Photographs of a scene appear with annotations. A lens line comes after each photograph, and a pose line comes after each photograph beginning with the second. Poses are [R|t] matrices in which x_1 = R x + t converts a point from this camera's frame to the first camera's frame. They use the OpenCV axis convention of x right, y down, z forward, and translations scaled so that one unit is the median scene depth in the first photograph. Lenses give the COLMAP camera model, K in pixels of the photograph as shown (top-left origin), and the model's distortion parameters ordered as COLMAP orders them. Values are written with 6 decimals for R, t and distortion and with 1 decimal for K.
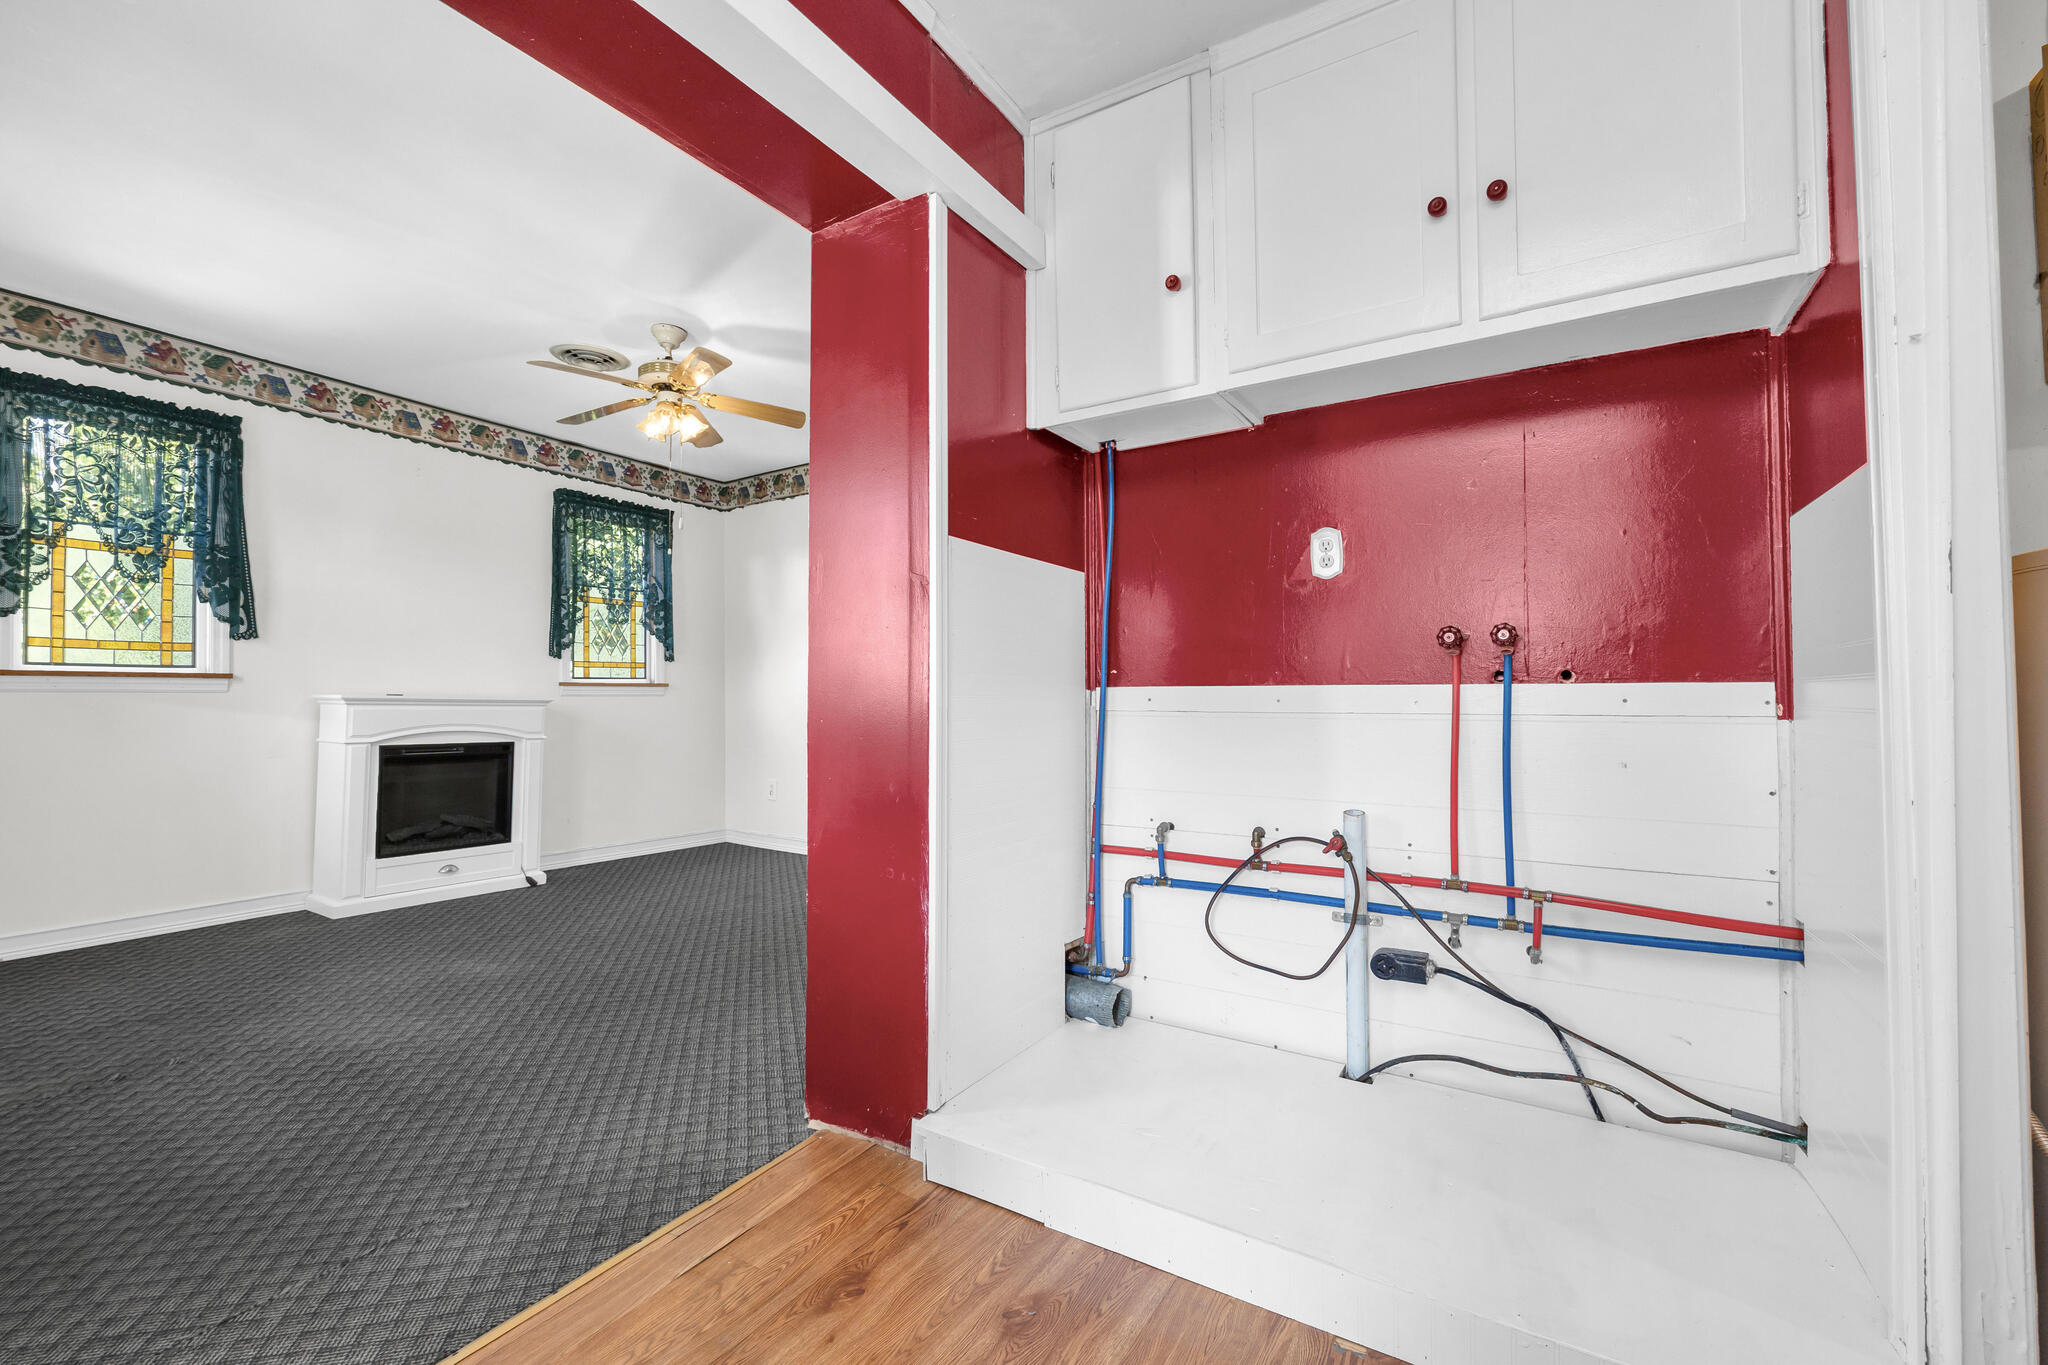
lens RADIAL K [[853.4, 0, 1028.8], [0, 853.4, 680.1], [0, 0, 1]] dist [-0.001005, 0.000445]
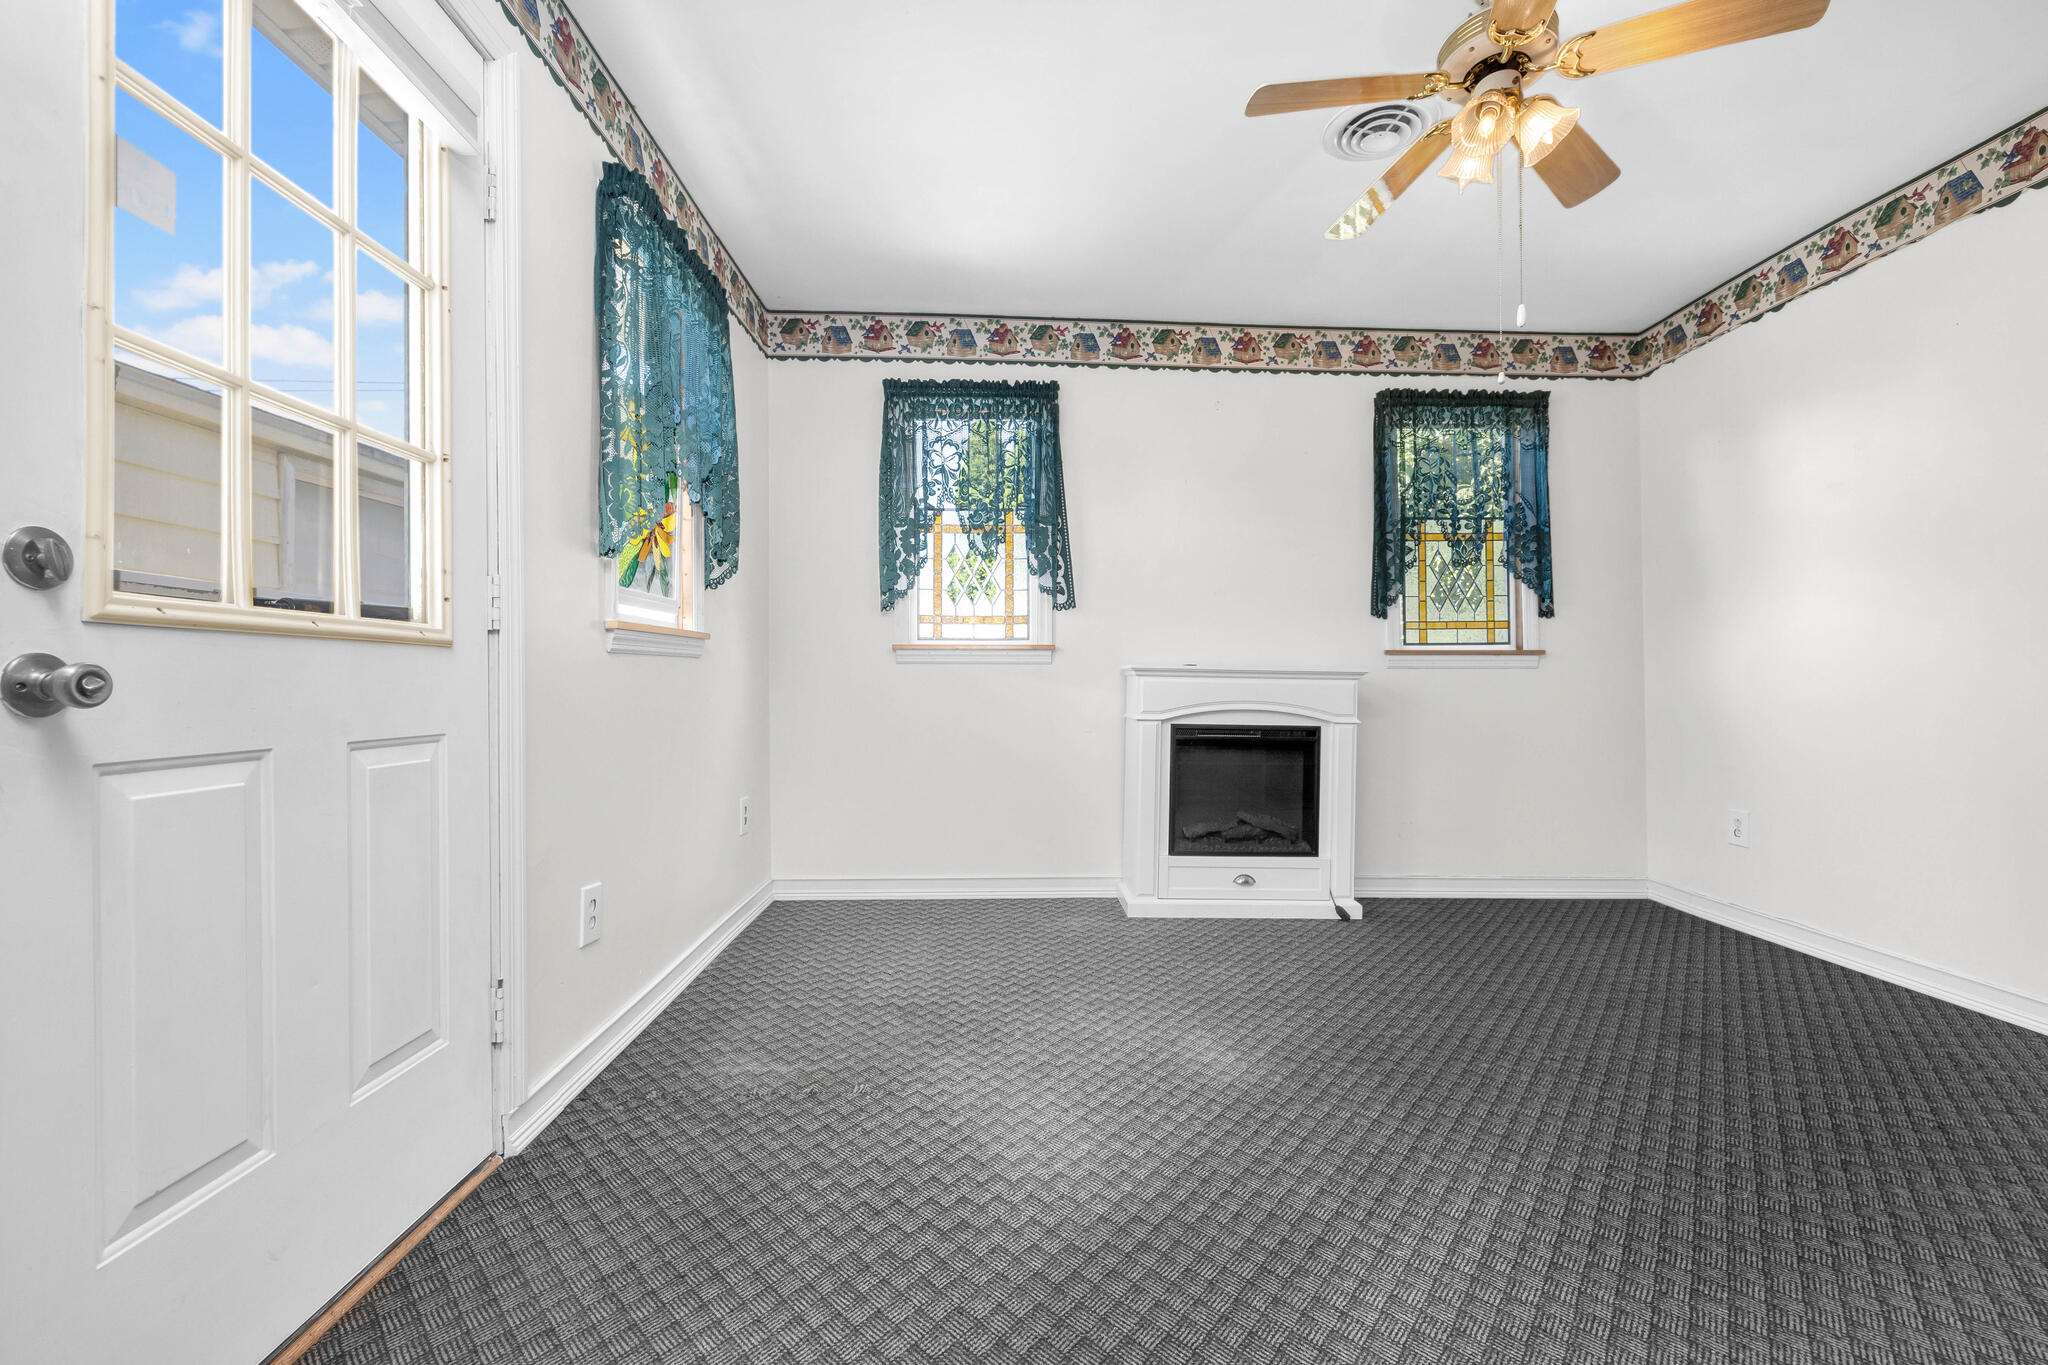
lens RADIAL K [[853.4, 0, 1028.9], [0, 853.4, 680.4], [0, 0, 1]] dist [-0.001005, 0.000445]
pose [[0.557218, -0.006361, -0.830342, -0.119985], [0.014910, 0.999886, 0.002346, 0.027107], [0.830232, -0.013688, 0.557250, 0.378995]]
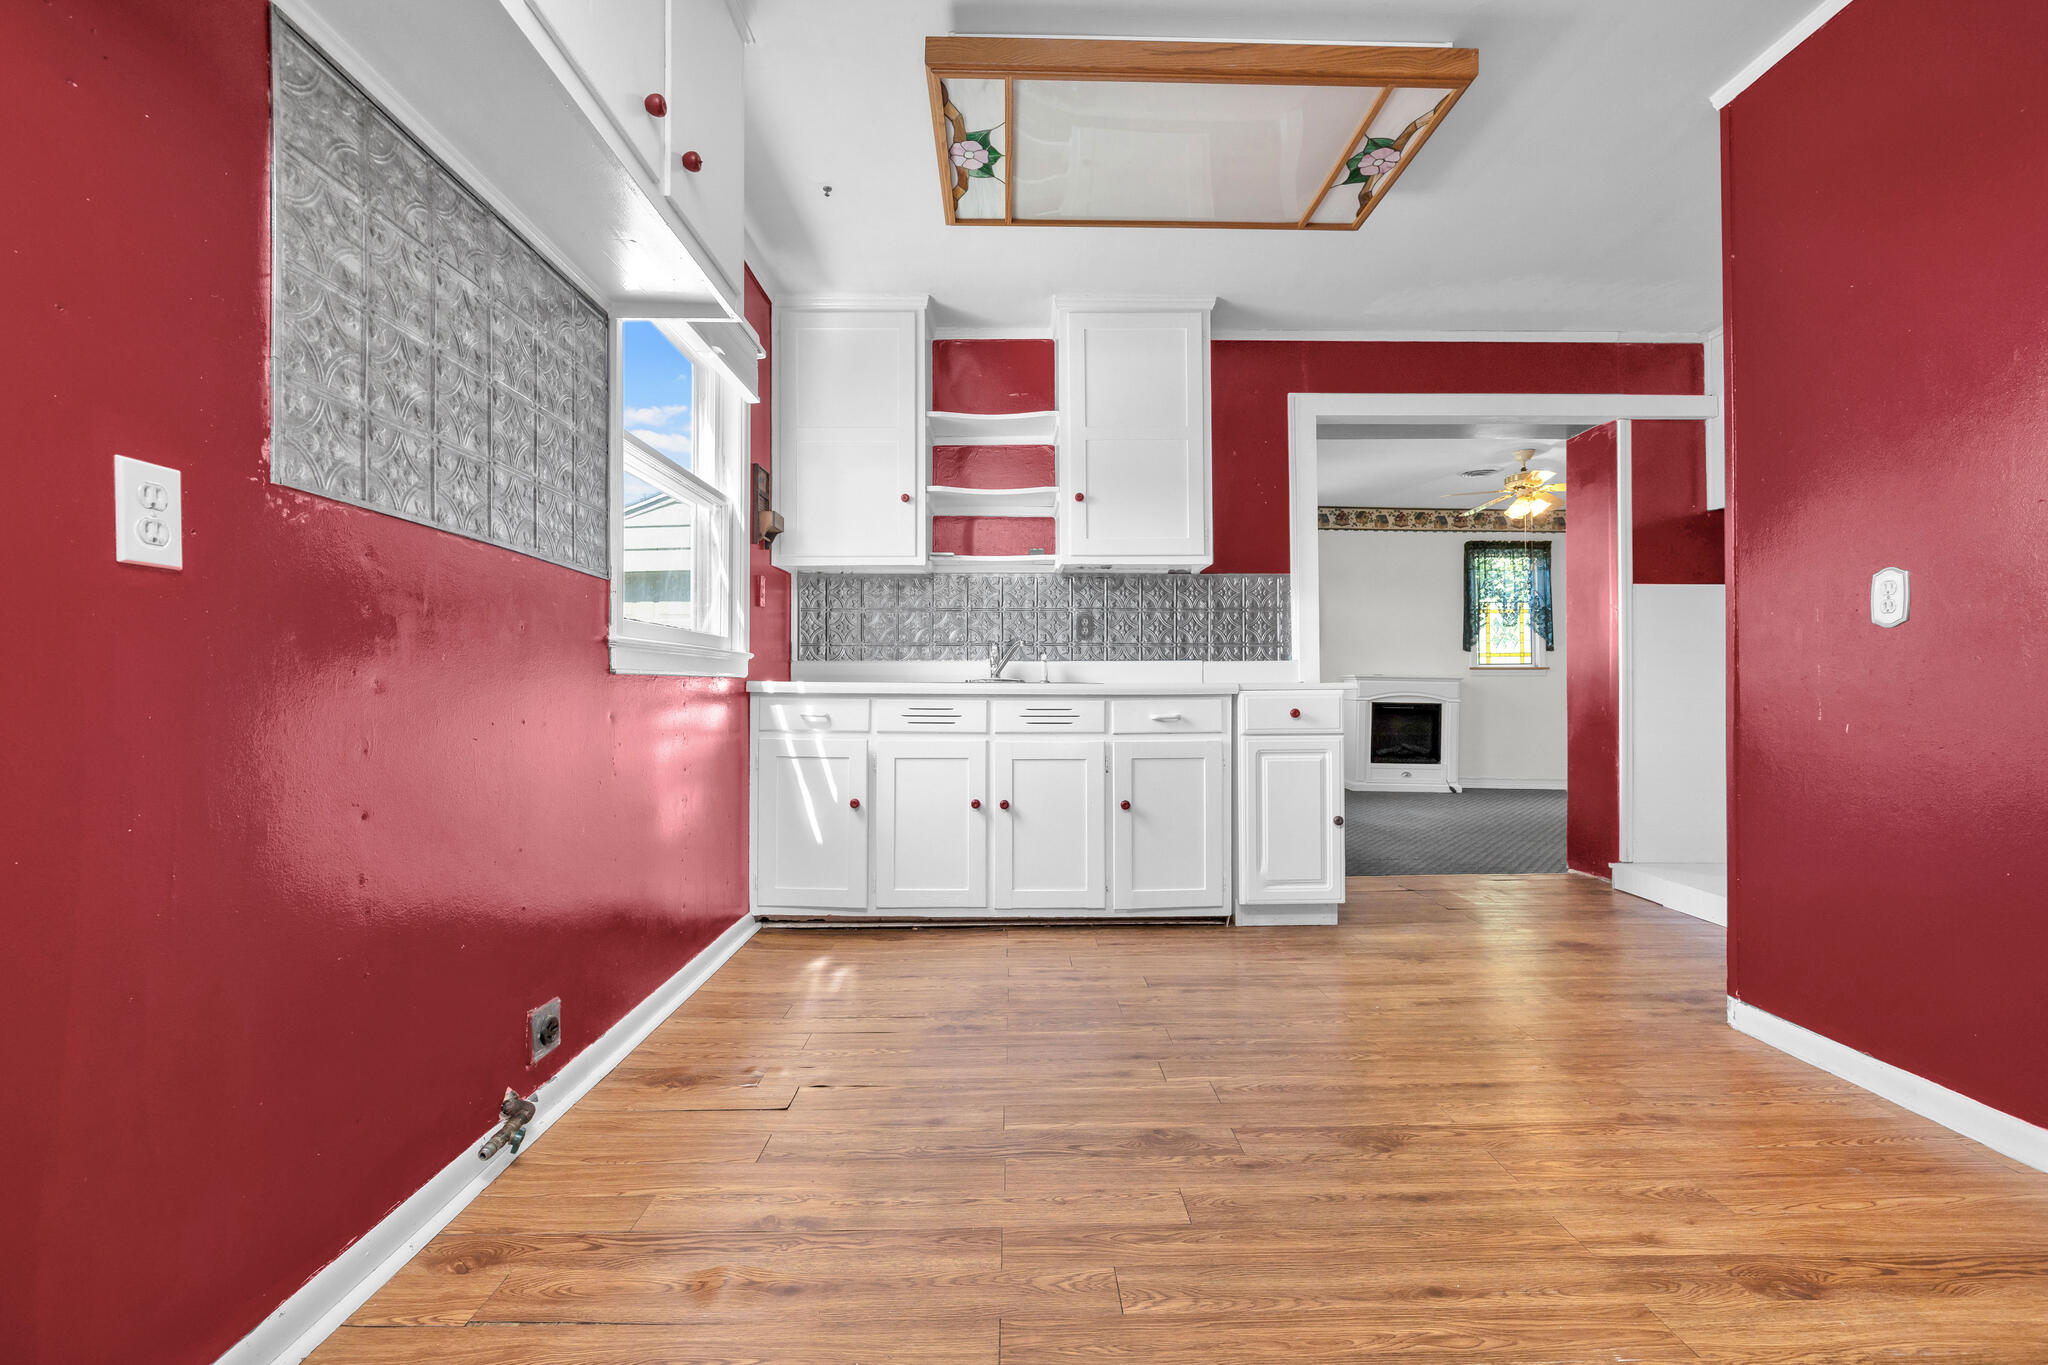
lens RADIAL K [[853.4, 0, 1027.6], [0, 853.4, 683.5], [0, 0, 1]] dist [-0.001005, 0.000445]
pose [[0.533227, -0.005091, -0.845957, 0.385372], [0.015220, 0.999878, 0.003576, 0.016866], [0.845835, -0.014782, 0.533239, -0.585597]]
